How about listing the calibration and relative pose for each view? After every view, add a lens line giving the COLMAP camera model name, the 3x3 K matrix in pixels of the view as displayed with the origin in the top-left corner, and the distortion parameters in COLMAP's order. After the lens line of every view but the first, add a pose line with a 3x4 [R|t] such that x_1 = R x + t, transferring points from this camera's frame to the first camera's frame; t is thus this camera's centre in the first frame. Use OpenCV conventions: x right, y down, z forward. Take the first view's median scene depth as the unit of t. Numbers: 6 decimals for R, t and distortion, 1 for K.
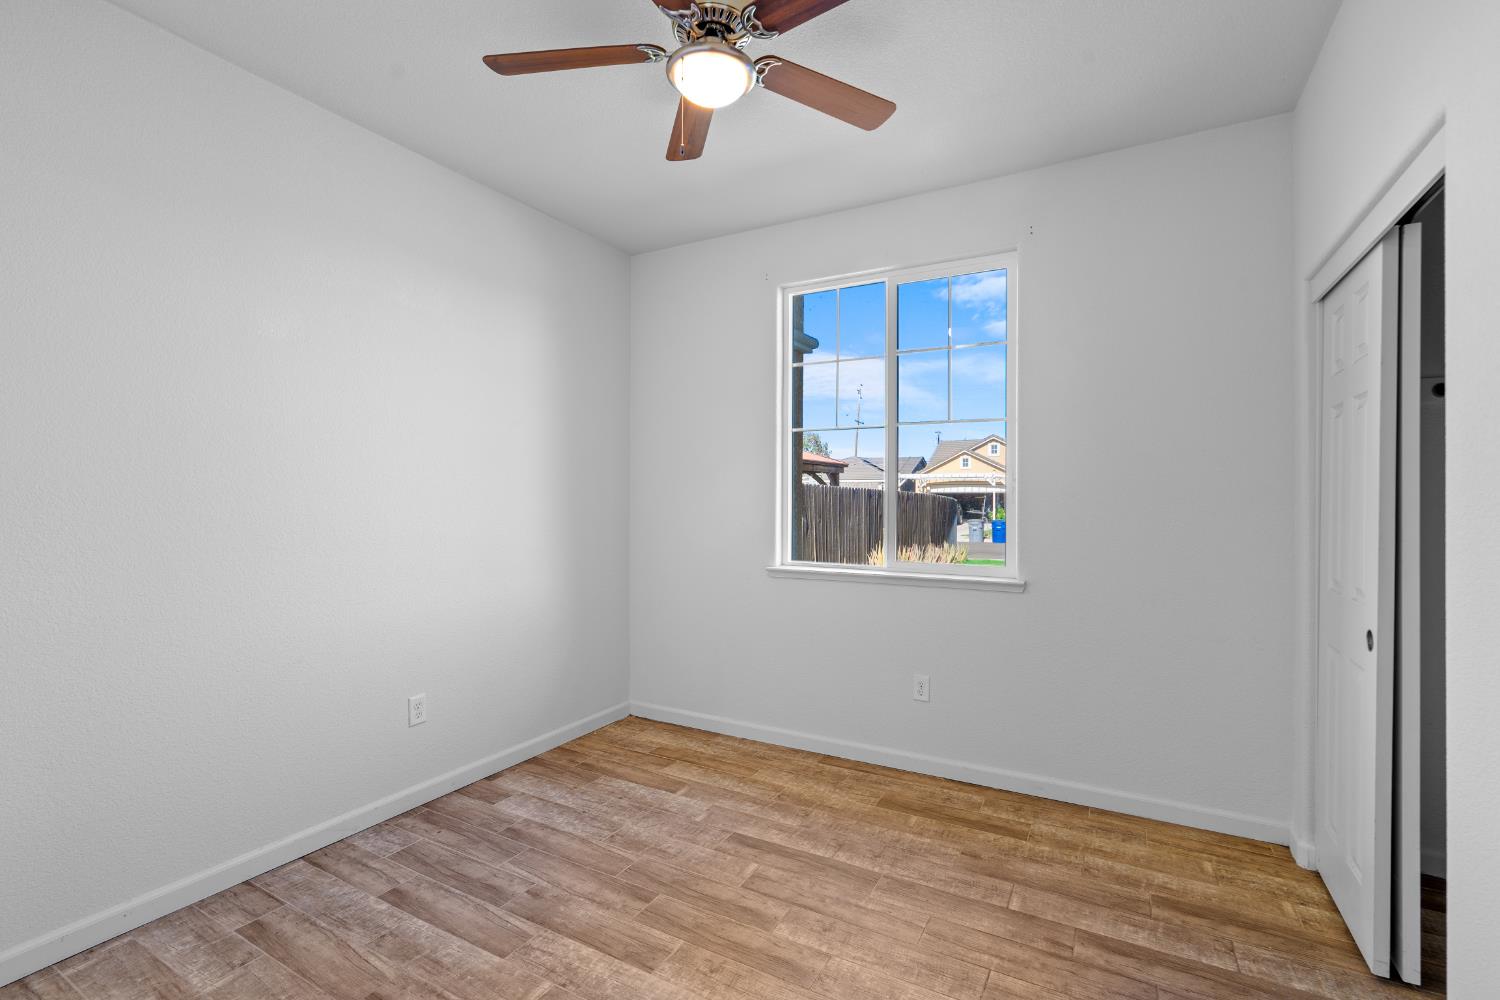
lens RADIAL K [[673.5, 0, 750.7], [0, 673.5, 496.5], [0, 0, 1]] dist [-0.010249, 0.002513]
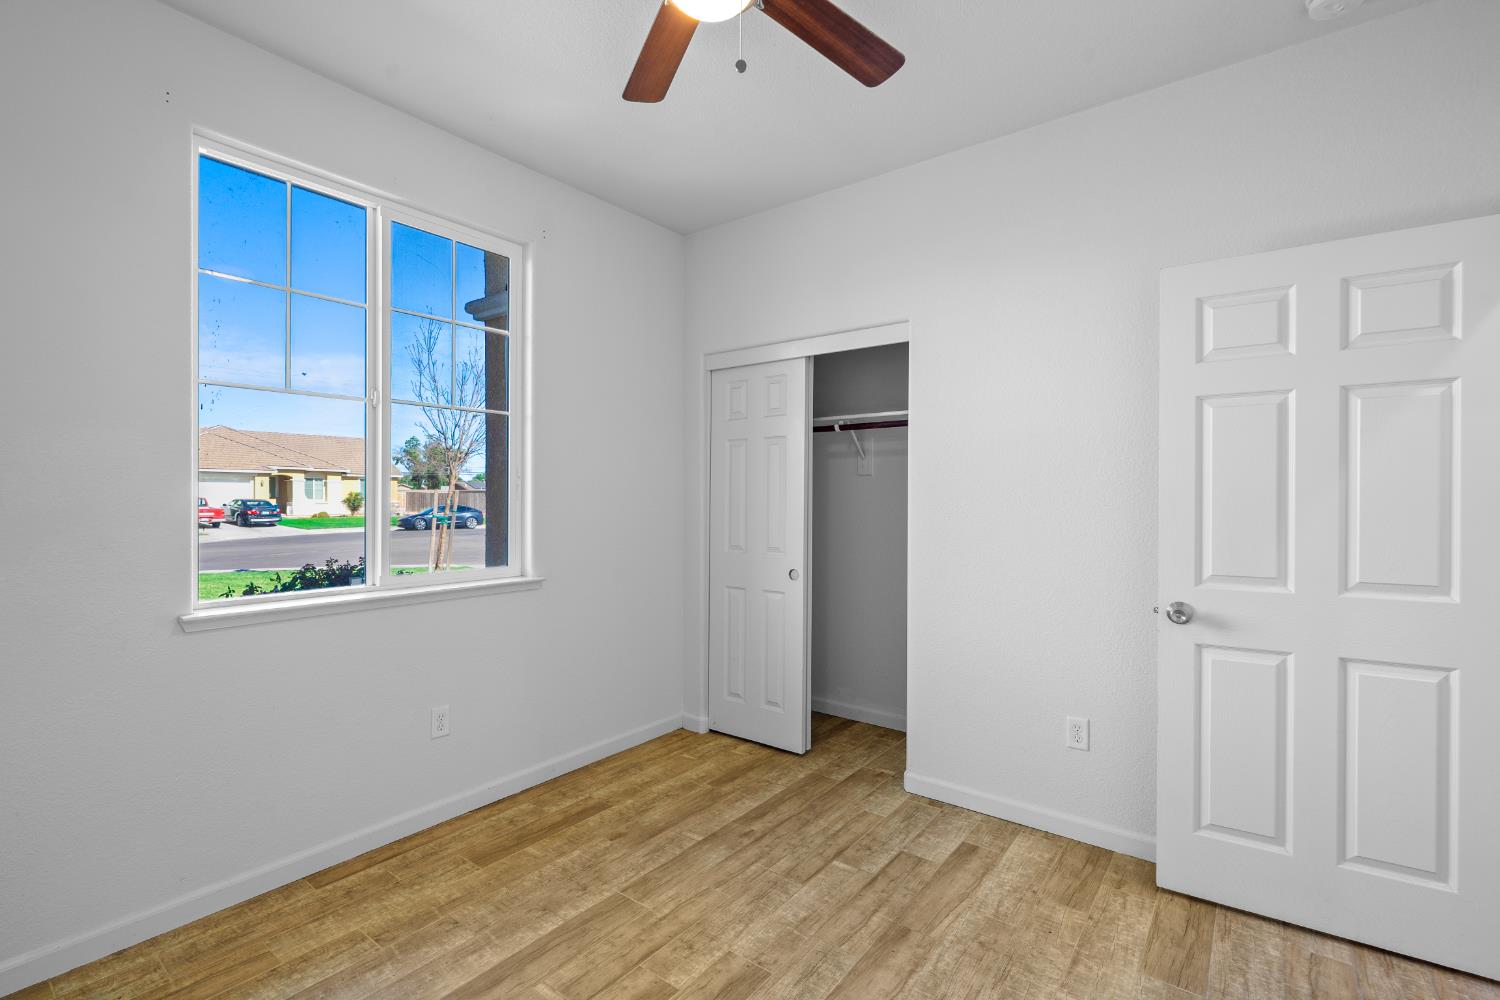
lens RADIAL K [[673.5, 0, 752.0], [0, 673.5, 504.4], [0, 0, 1]] dist [-0.010249, 0.002513]
pose [[0.133894, -0.011448, 0.990930, -0.656415], [-0.005299, 0.999911, 0.012268, 0.001137], [-0.990981, -0.006894, 0.133821, 0.633524]]
